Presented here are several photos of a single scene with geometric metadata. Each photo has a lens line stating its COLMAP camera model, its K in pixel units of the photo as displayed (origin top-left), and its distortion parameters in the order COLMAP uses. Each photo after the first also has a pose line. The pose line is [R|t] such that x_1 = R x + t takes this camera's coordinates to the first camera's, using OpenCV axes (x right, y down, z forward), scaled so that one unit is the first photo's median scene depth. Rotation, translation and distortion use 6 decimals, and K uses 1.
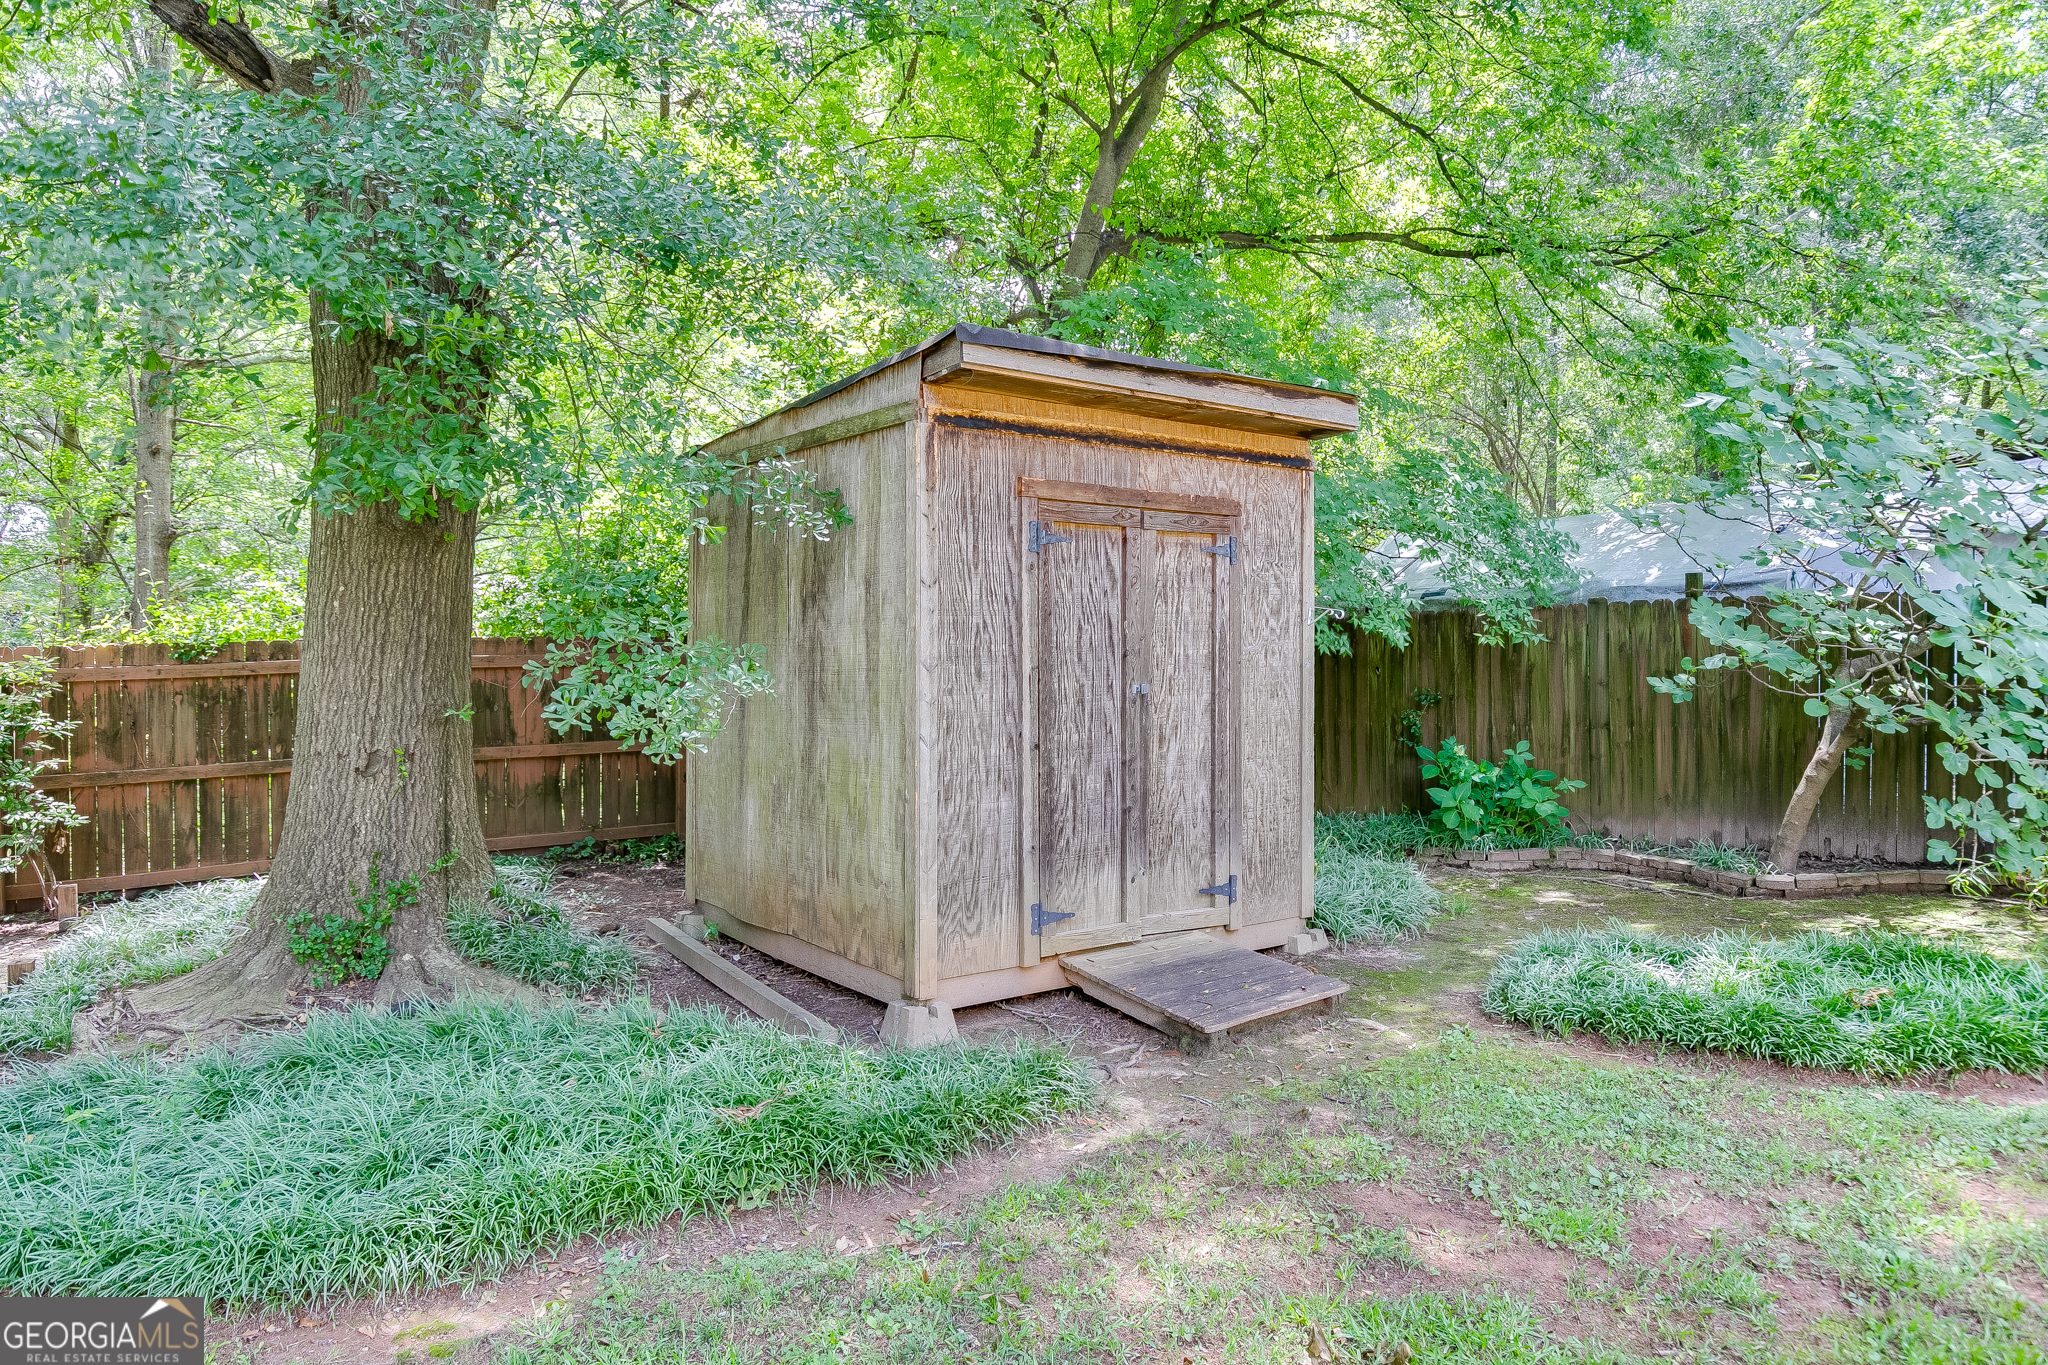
lens RADIAL K [[1269.4, 0, 1024.0], [0, 1269.4, 682.5], [0, 0, 1]] dist [0.000366, 0.000043]
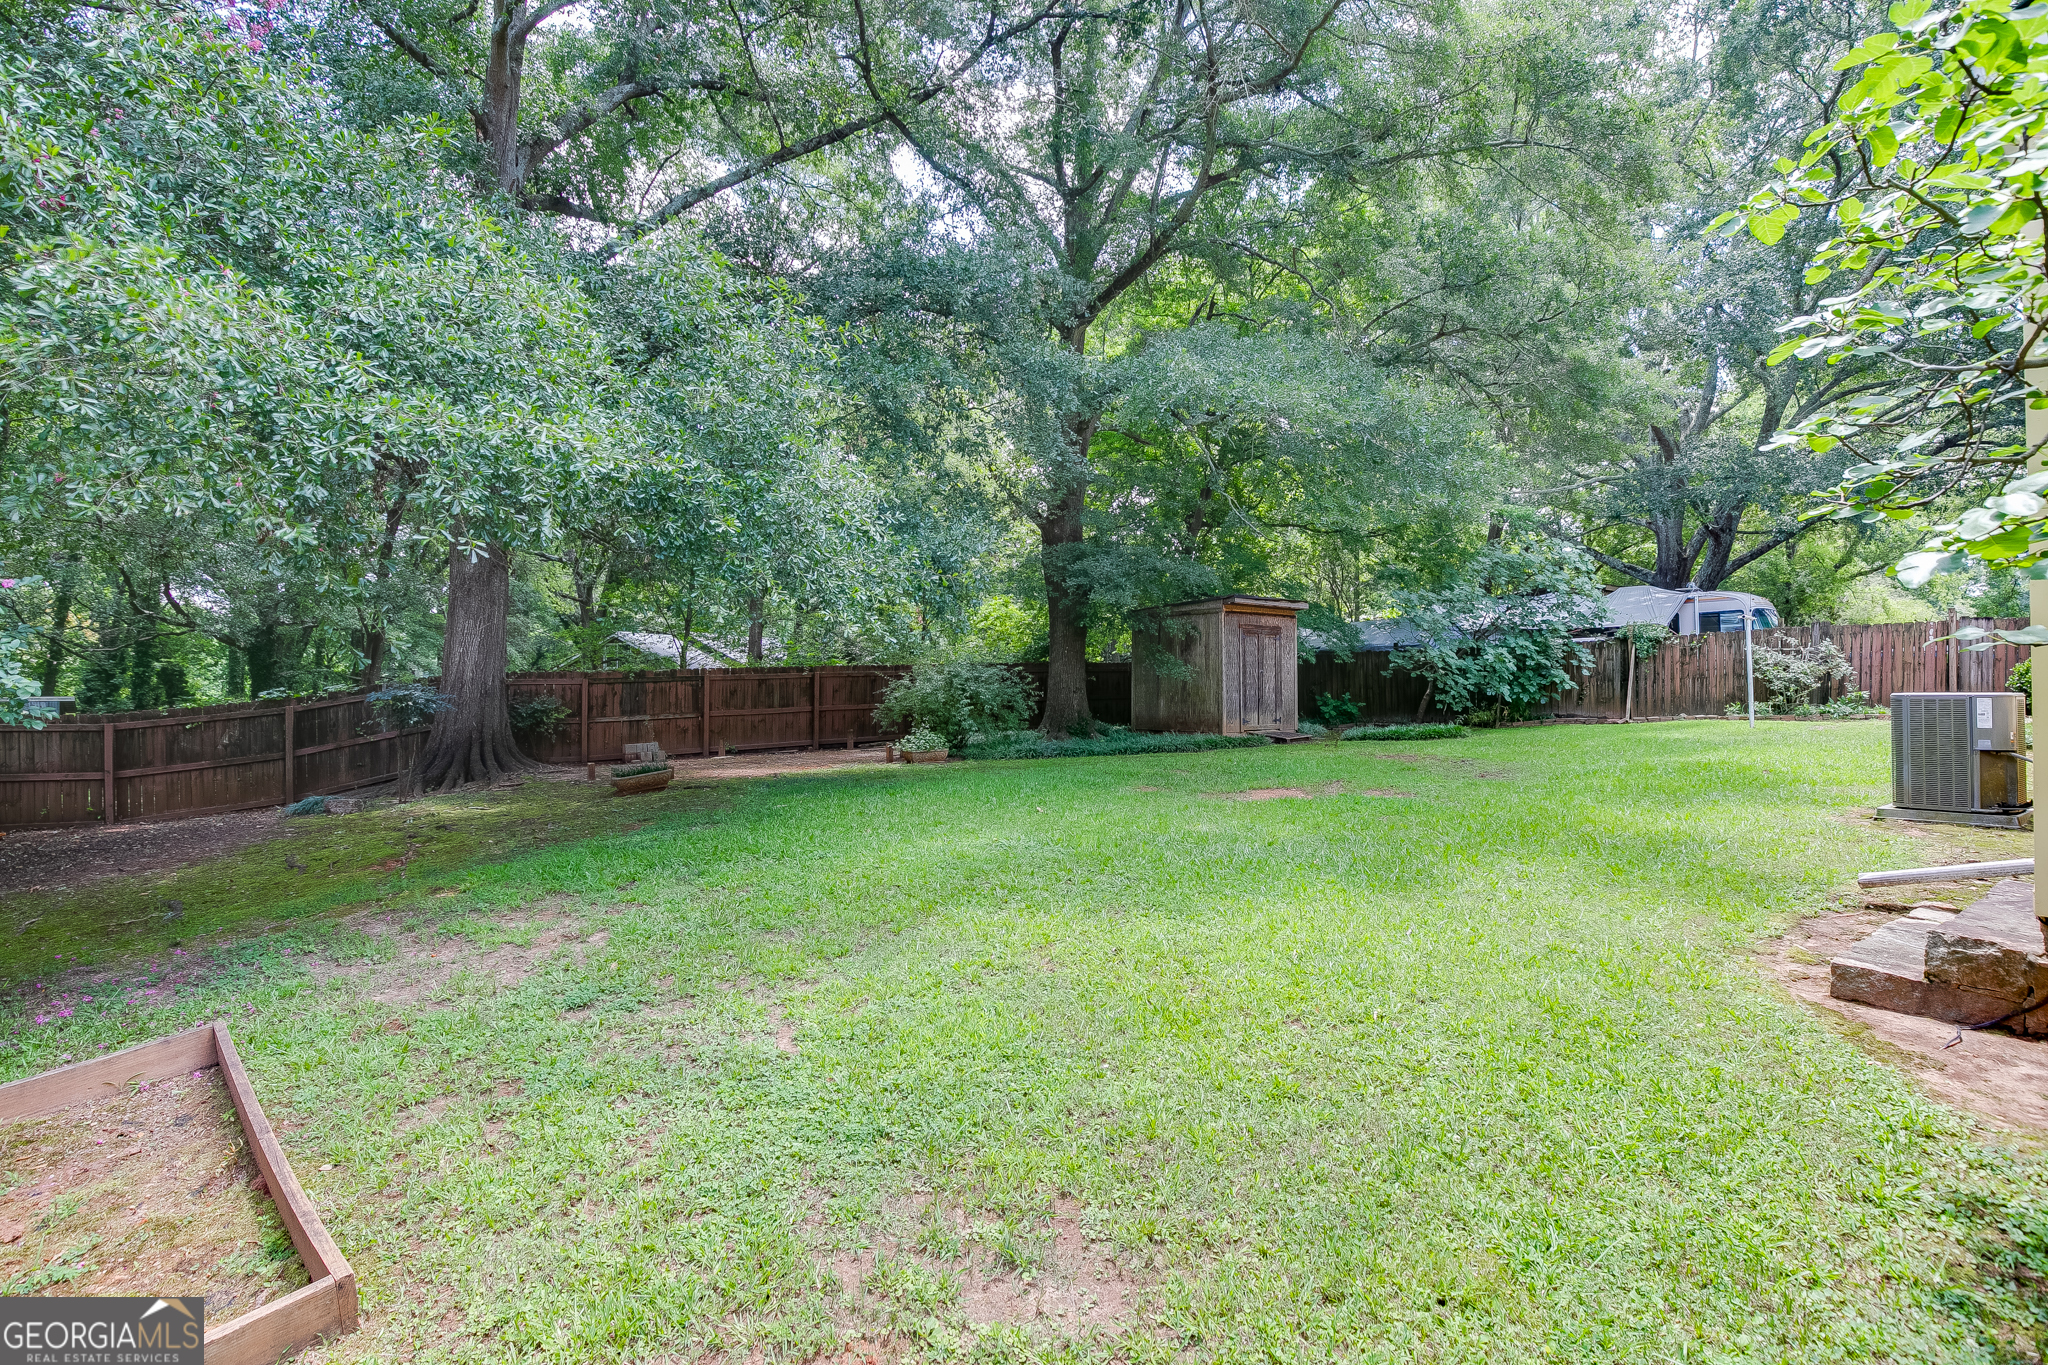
lens RADIAL K [[965.8, 0, 1024.0], [0, 965.8, 682.5], [0, 0, 1]] dist [-0.001539, -0.000073]
pose [[0.998187, -0.002091, 0.060160, -0.971367], [0.003577, 0.999691, -0.024607, 0.129227], [-0.060090, 0.024778, 0.997885, -2.365755]]
